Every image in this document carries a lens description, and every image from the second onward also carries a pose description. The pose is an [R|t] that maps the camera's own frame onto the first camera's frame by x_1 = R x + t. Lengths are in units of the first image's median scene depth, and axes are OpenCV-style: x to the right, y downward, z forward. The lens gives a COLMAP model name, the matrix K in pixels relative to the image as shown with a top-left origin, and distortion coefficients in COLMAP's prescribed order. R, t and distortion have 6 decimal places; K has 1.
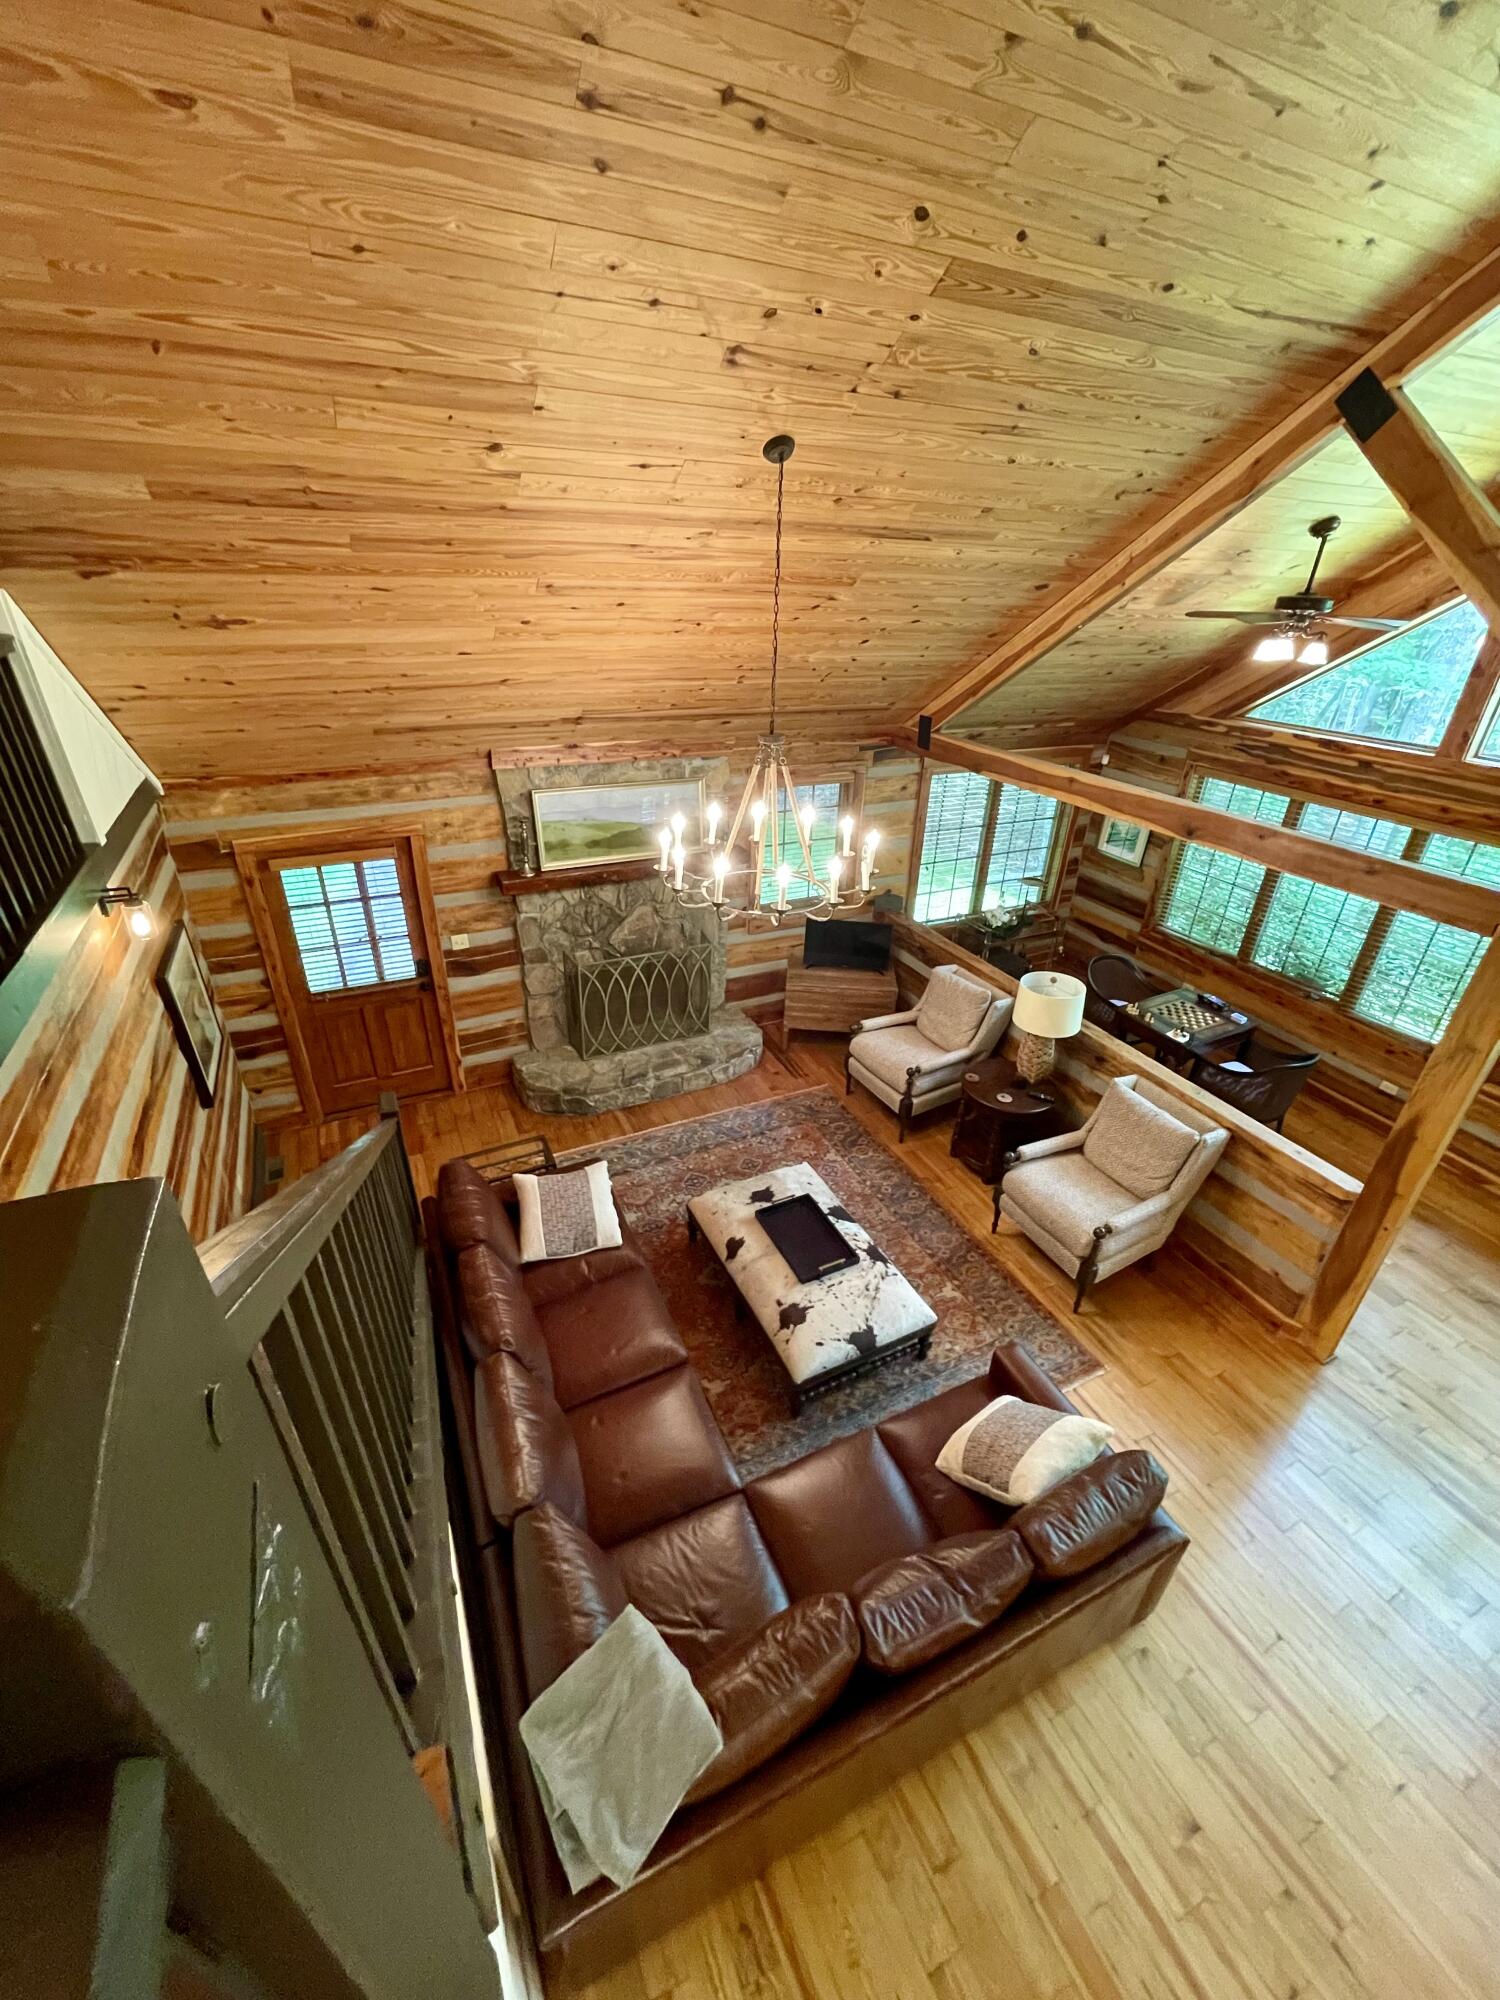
lens RADIAL K [[802.2, 0, 748.3], [0, 802.2, 1001.5], [0, 0, 1]] dist [-0.022151, -0.000001]
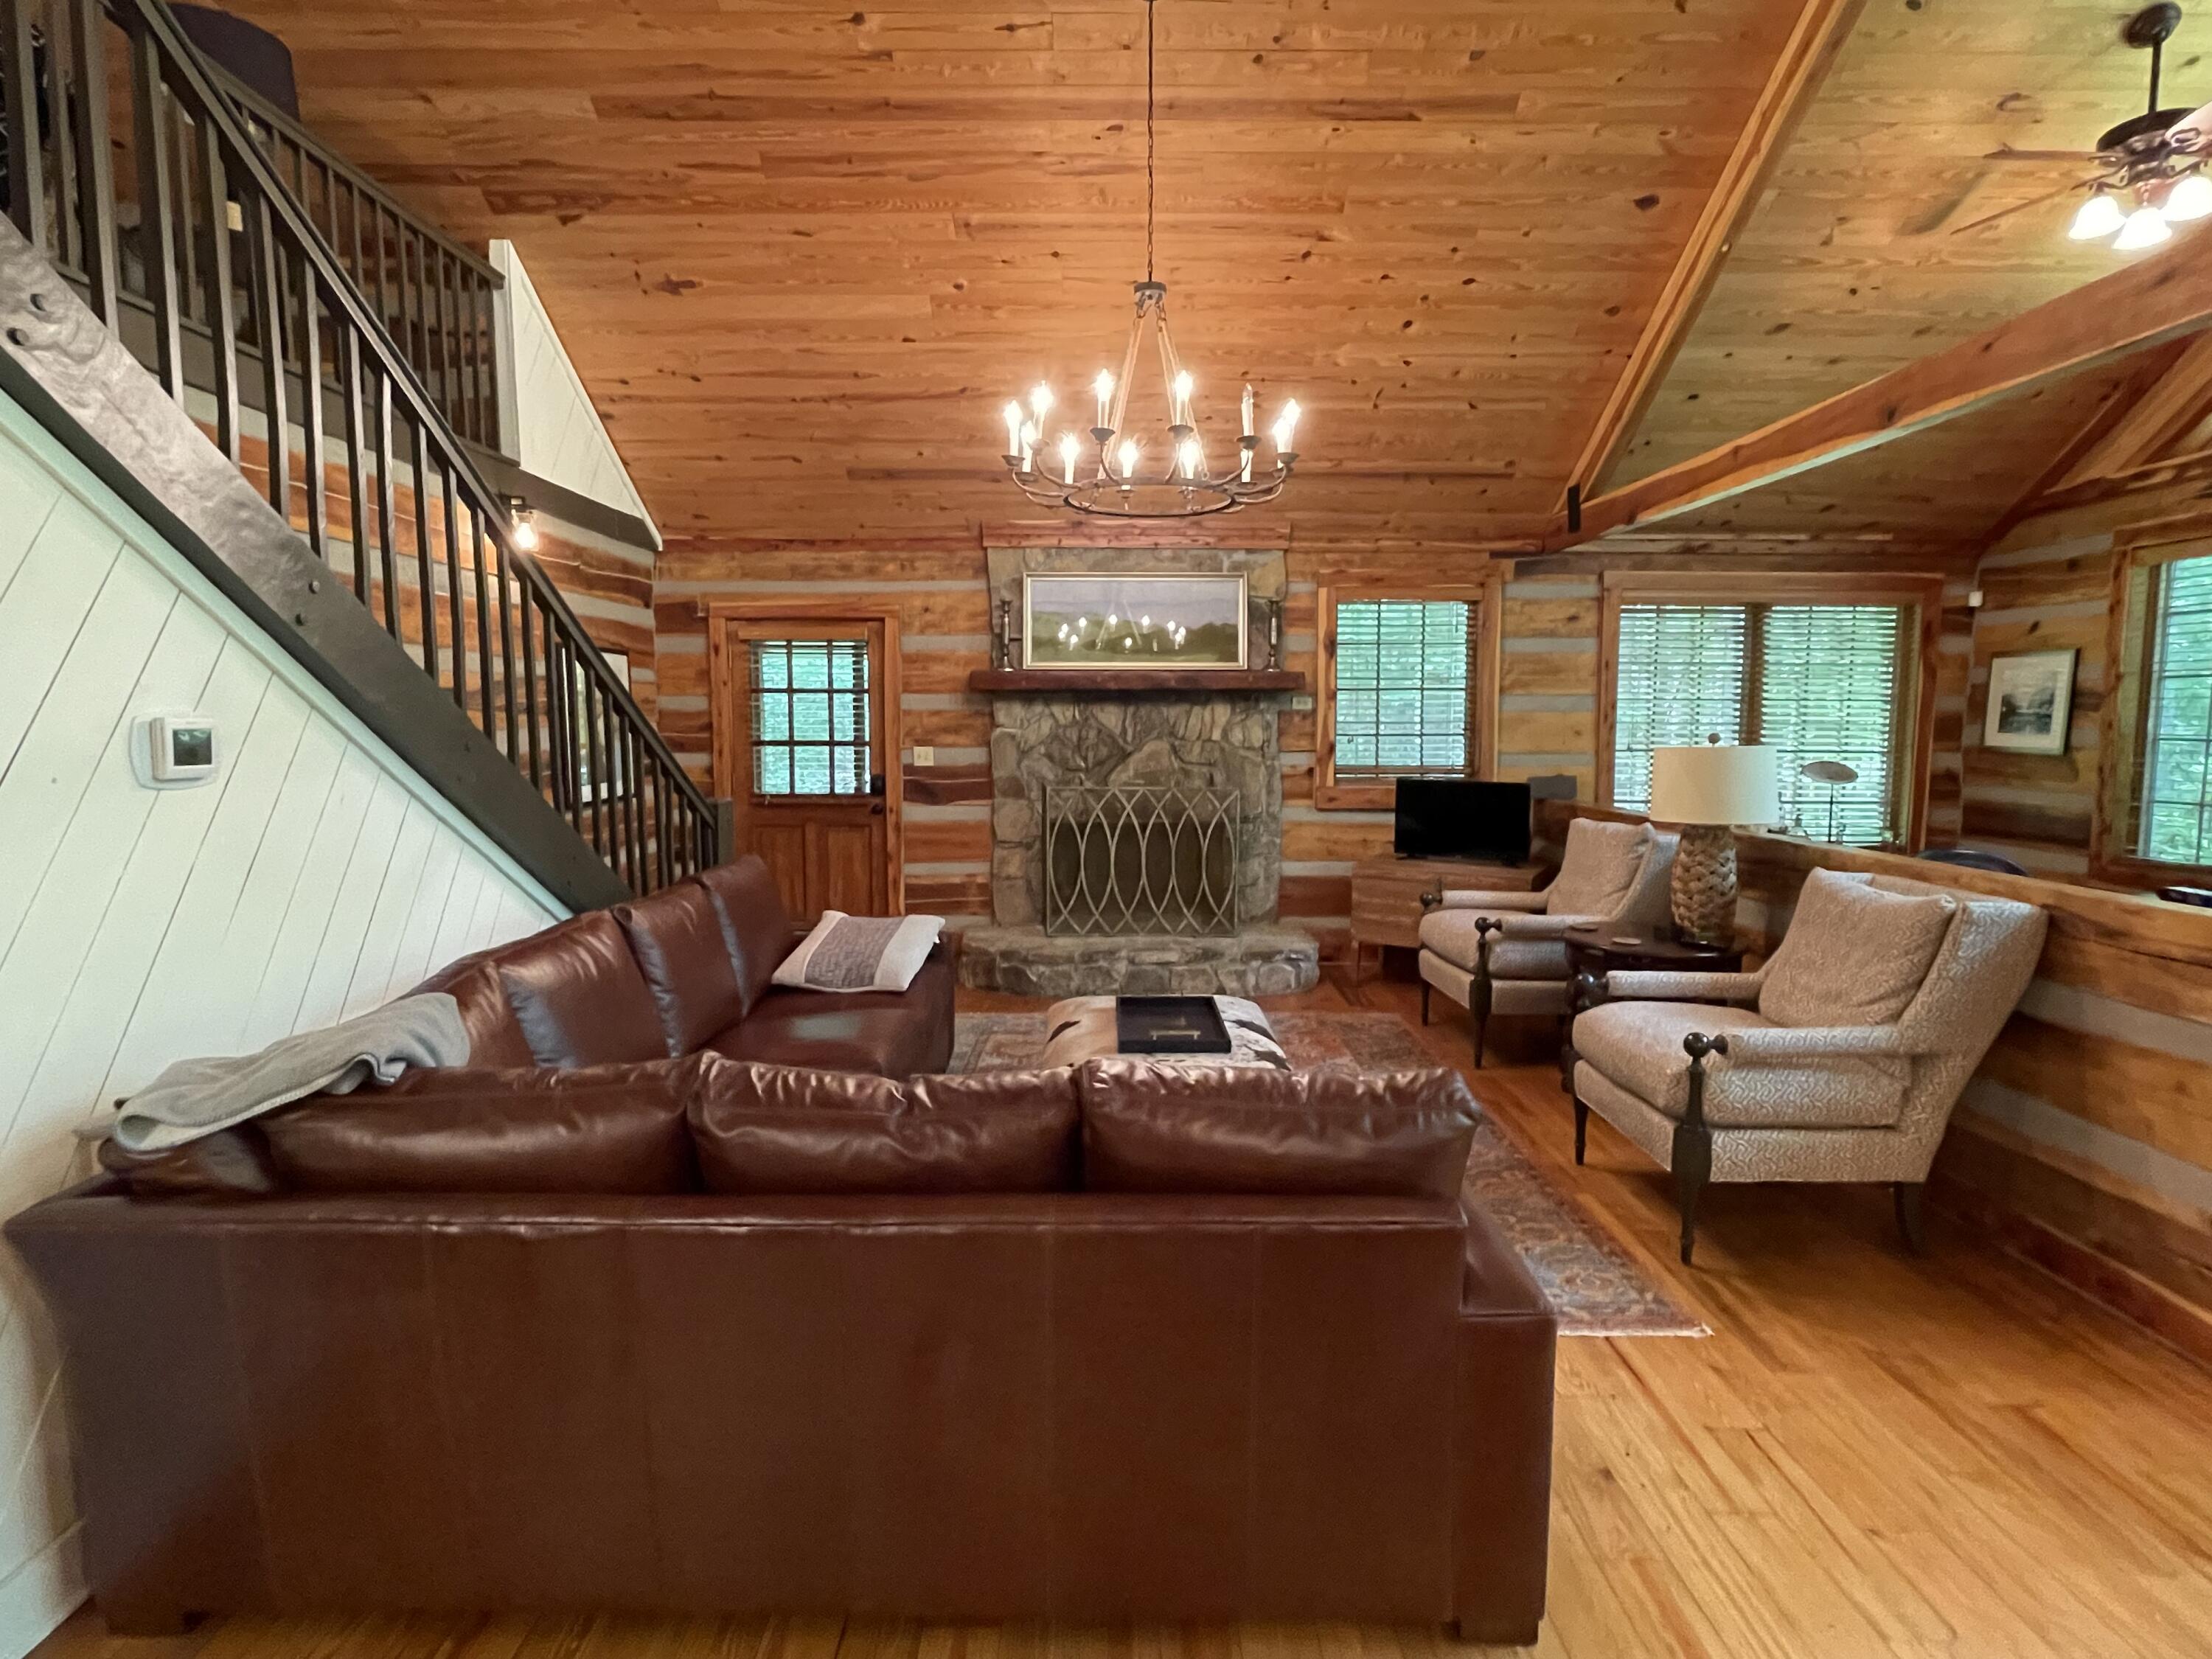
lens RADIAL K [[1112.8, 0, 1105.8], [0, 1112.8, 830.5], [0, 0, 1]] dist [-0.015670, -0.001114]
pose [[0.896054, 0.013930, -0.443726, 0.316045], [-0.189136, 0.916240, -0.353174, 0.366715], [0.401640, 0.400387, 0.823635, 0.176268]]
